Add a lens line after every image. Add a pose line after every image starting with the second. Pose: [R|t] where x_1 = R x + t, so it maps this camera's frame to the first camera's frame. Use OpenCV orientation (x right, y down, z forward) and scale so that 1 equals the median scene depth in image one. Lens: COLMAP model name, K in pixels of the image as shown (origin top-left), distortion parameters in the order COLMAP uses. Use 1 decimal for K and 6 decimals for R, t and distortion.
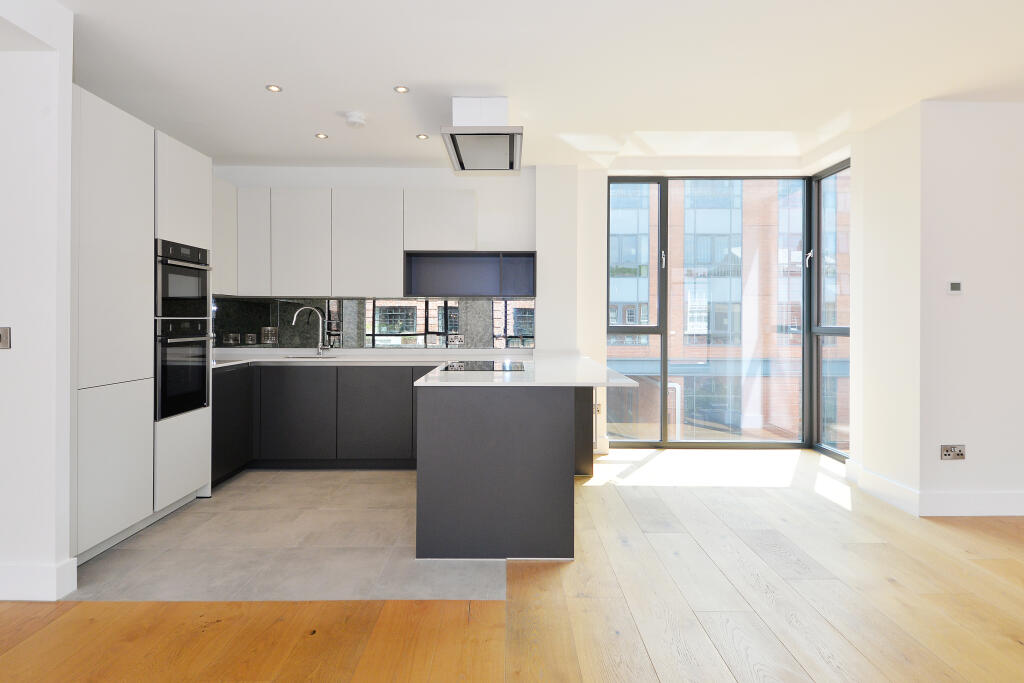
lens RADIAL K [[581.9, 0, 510.8], [0, 581.9, 323.6], [0, 0, 1]] dist [0.004981, 0.000741]
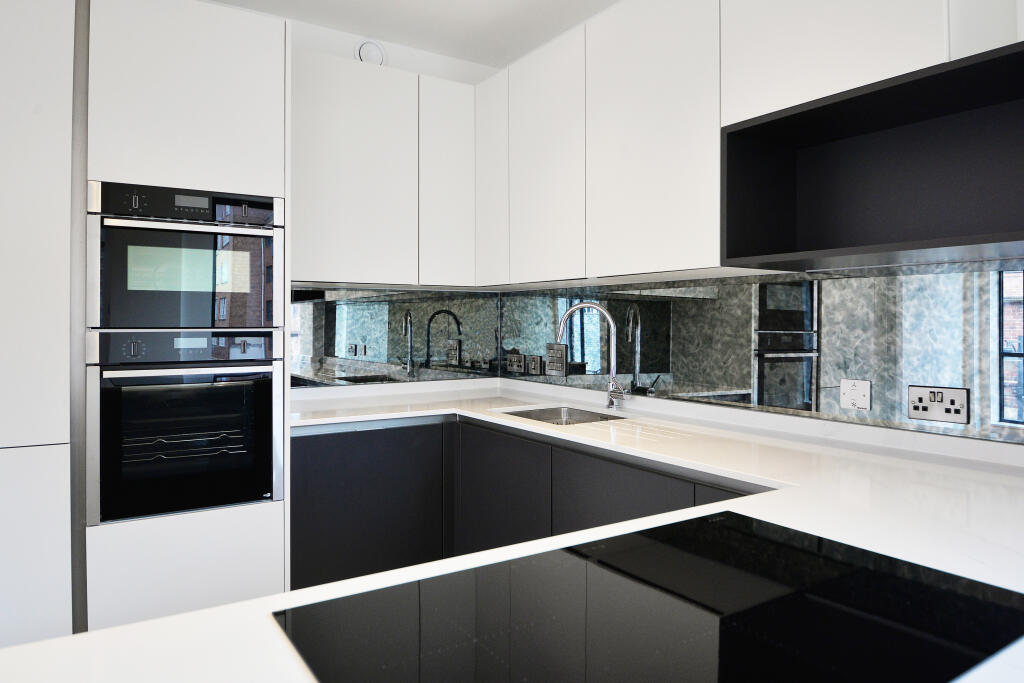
lens RADIAL K [[662.9, 0, 512.0], [0, 662.9, 341.5], [0, 0, 1]] dist [-0.001880, -0.000759]
pose [[0.563349, 0.004756, -0.826205, 0.070531], [0.001123, 0.999978, 0.006522, -0.001980], [0.826218, -0.004602, 0.563331, 0.676942]]
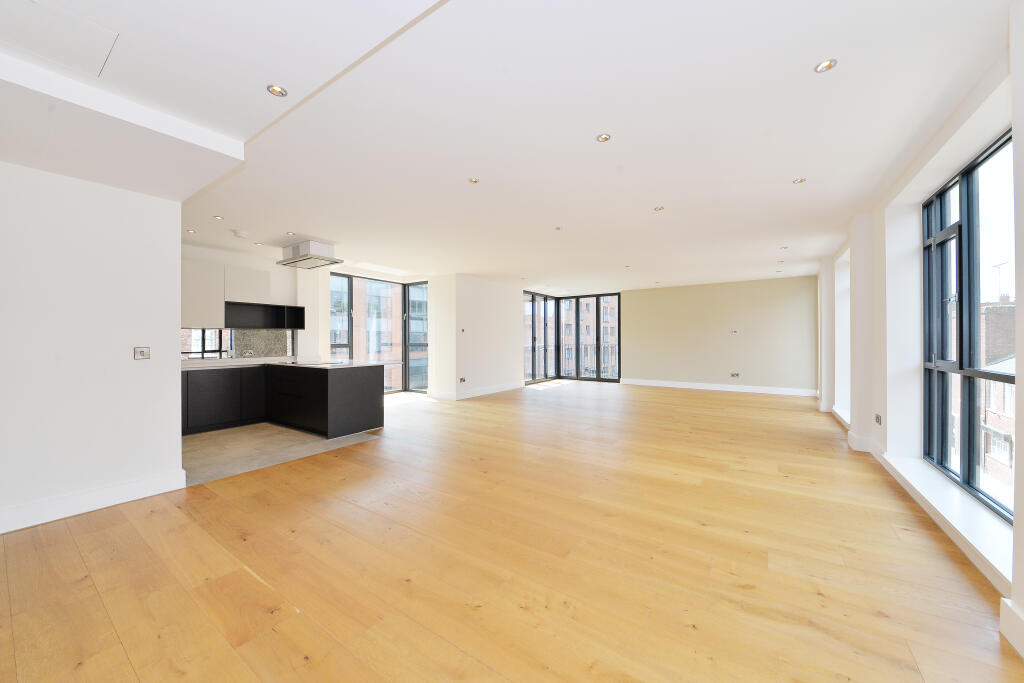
lens RADIAL K [[370.7, 0, 512.0], [0, 370.7, 341.5], [0, 0, 1]] dist [0.000925, -0.000229]
pose [[0.558880, -0.006945, 0.829220, -0.615966], [0.008888, 0.999958, 0.002385, -0.002436], [-0.829201, 0.006037, 0.558918, -0.309286]]
